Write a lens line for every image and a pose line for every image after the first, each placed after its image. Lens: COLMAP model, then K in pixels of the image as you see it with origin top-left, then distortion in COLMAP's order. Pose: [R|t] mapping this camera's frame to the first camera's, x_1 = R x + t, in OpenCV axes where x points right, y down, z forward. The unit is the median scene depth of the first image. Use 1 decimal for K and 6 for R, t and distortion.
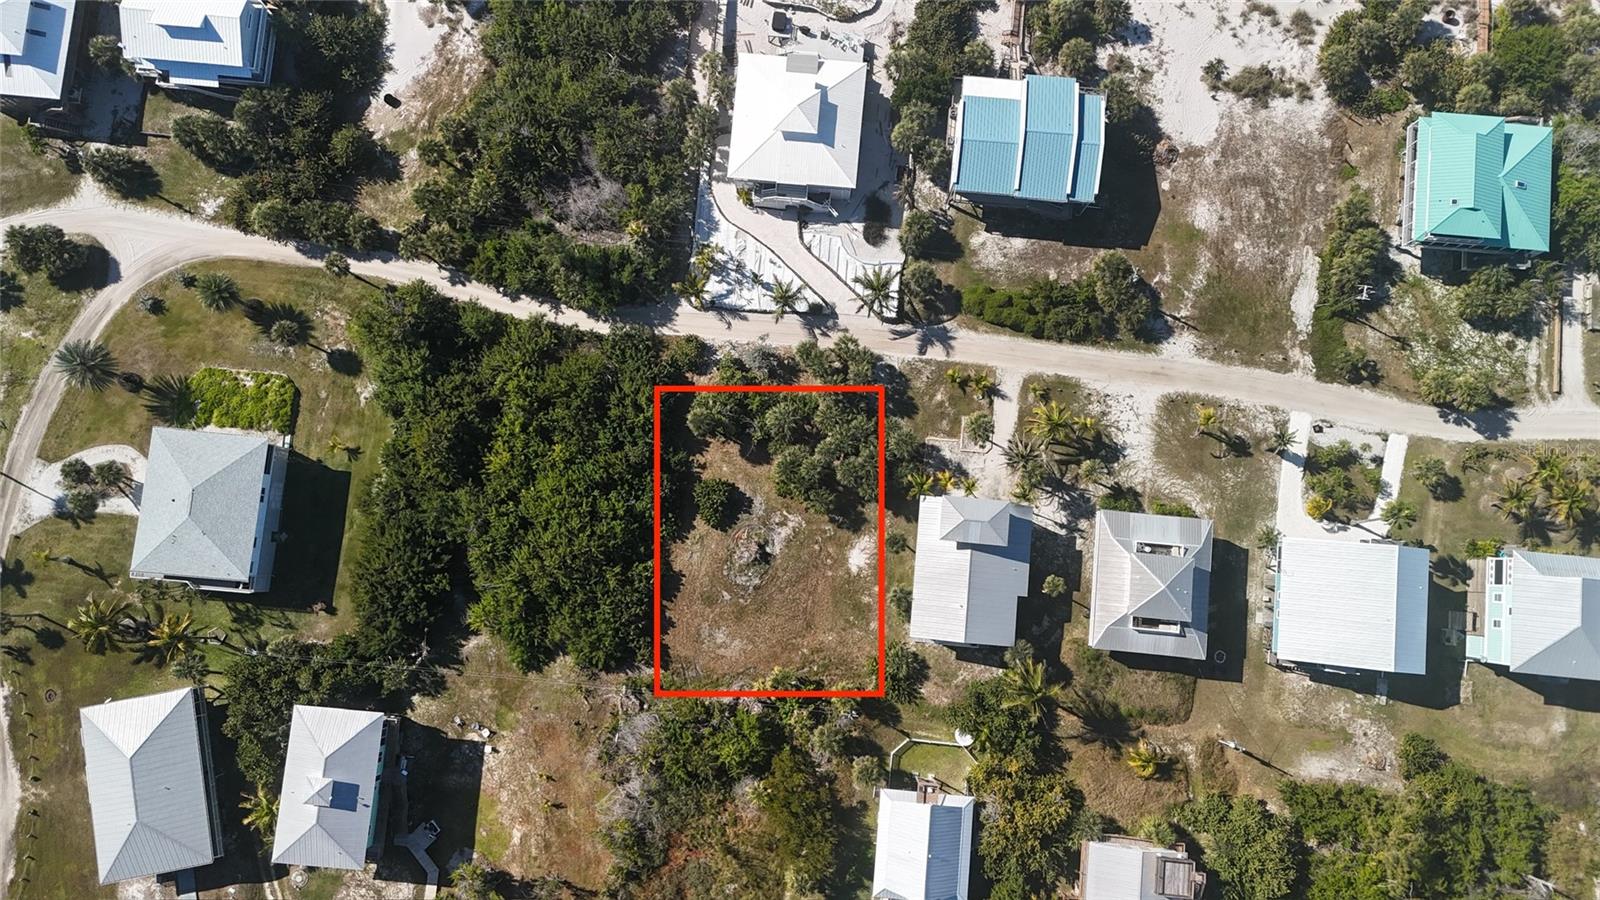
lens RADIAL K [[1140.5, 0, 808.1], [0, 1140.5, 425.9], [0, 0, 1]] dist [0.083888, -0.061934]
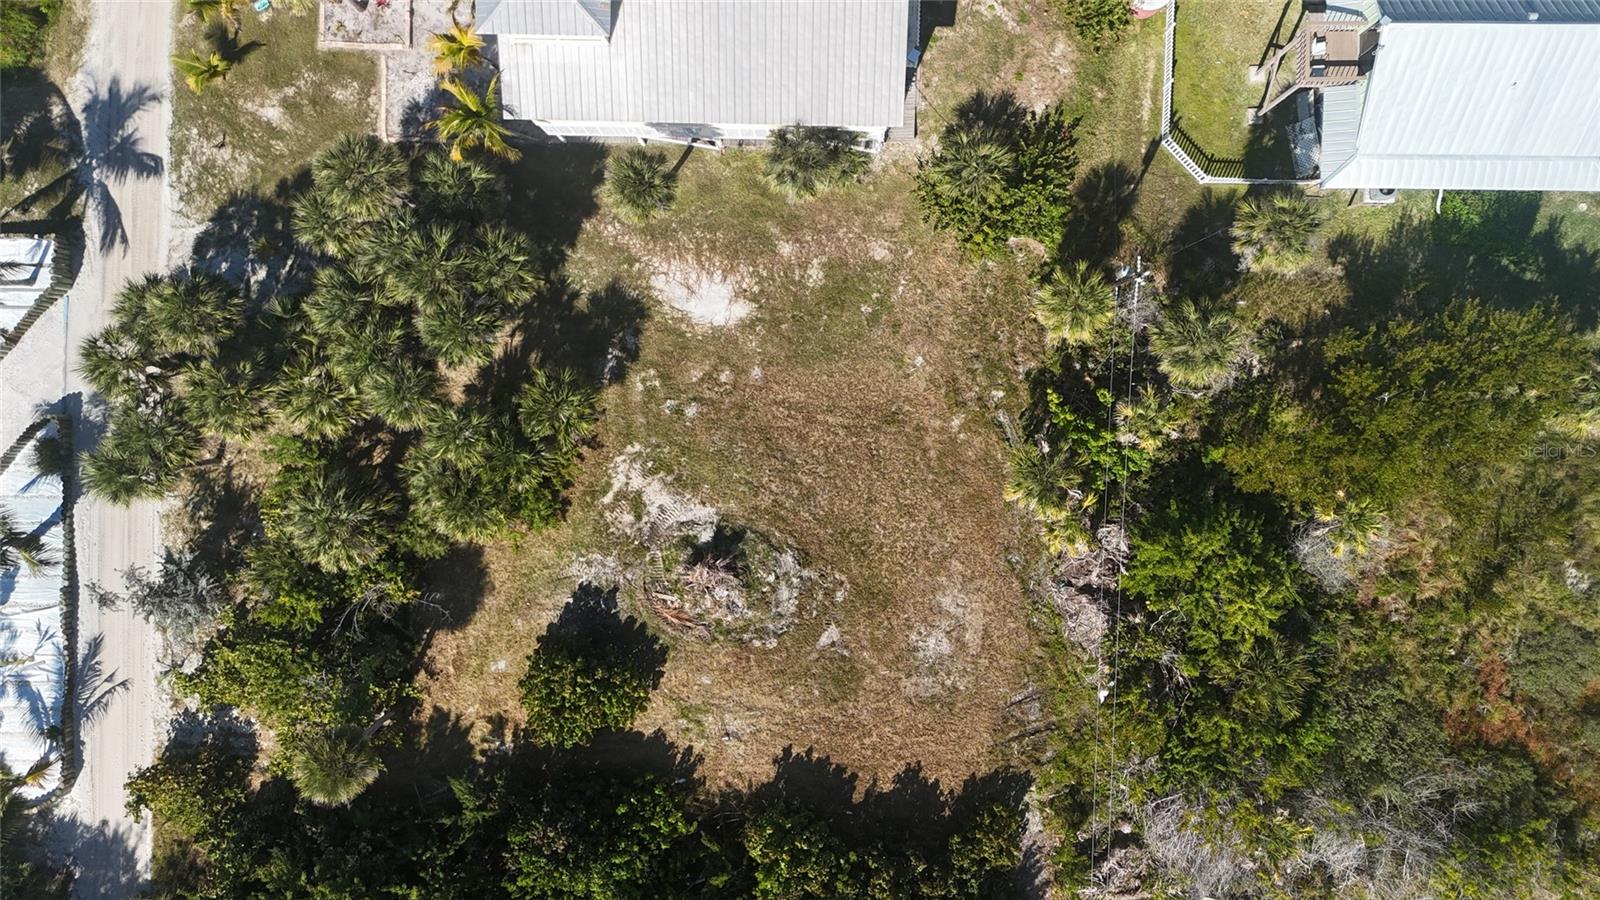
lens RADIAL K [[1168.2, 0, 799.7], [0, 1168.2, 441.9], [0, 0, 1]] dist [0.094716, -0.114392]
pose [[-0.066753, -0.997769, 0.000790, -0.005585], [0.993208, -0.066372, 0.095562, 0.105346], [-0.095297, 0.007163, 0.995423, 0.608543]]
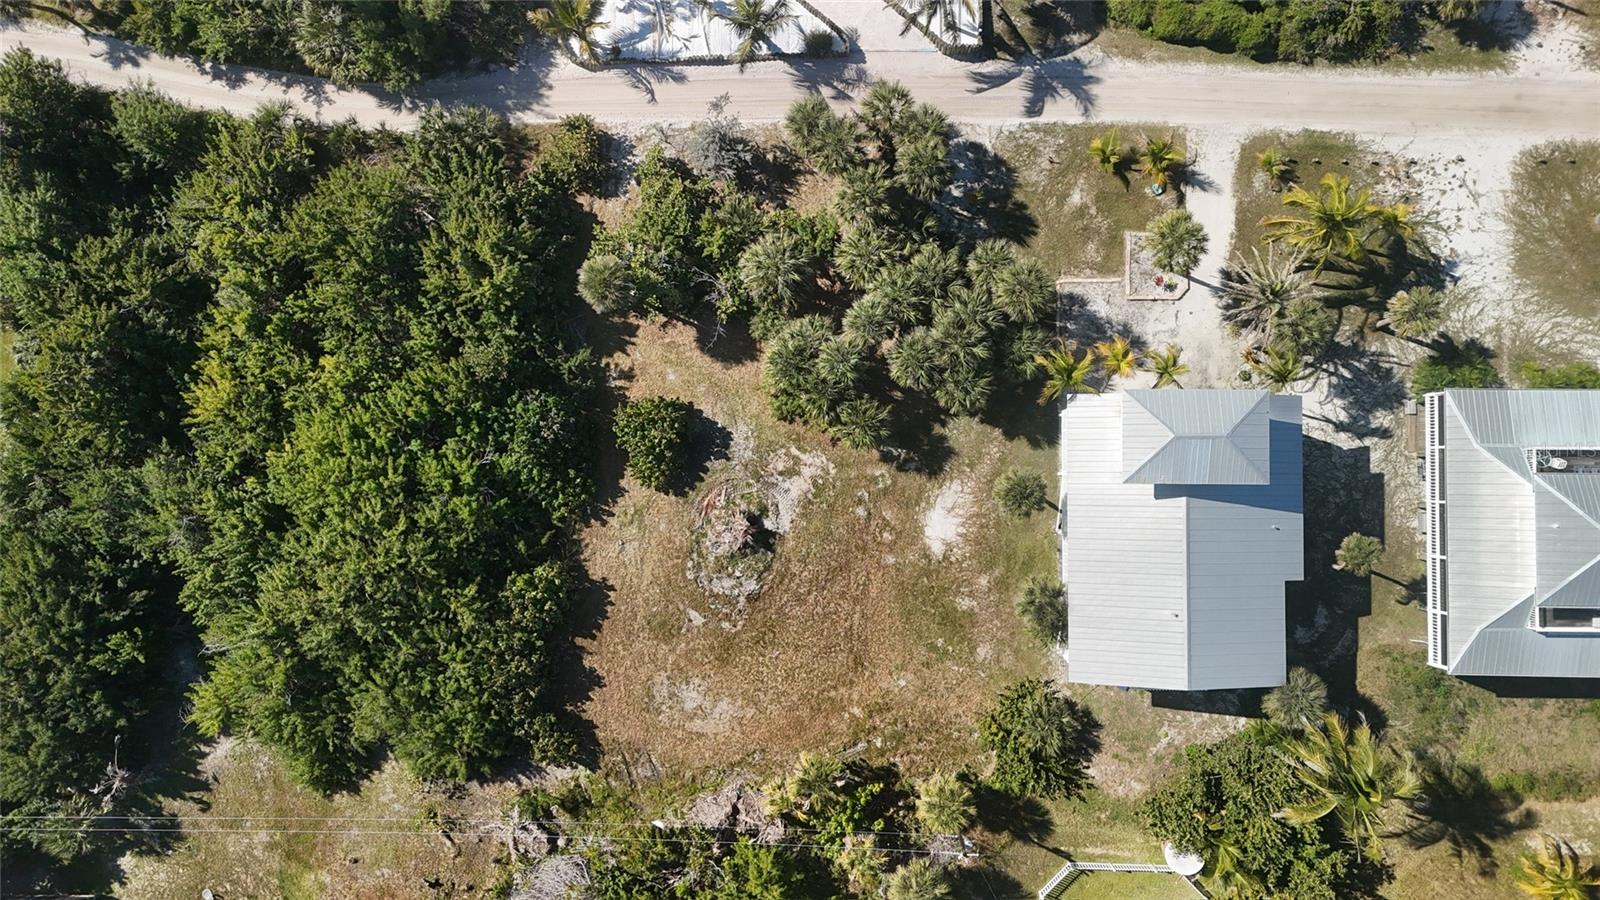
lens RADIAL K [[1168.2, 0, 799.7], [0, 1168.2, 441.9], [0, 0, 1]] dist [0.094716, -0.114392]
pose [[0.995920, -0.086711, -0.025004, -0.004154], [0.088596, 0.992164, 0.088099, 0.025960], [0.017169, -0.089955, 0.995798, 0.477556]]
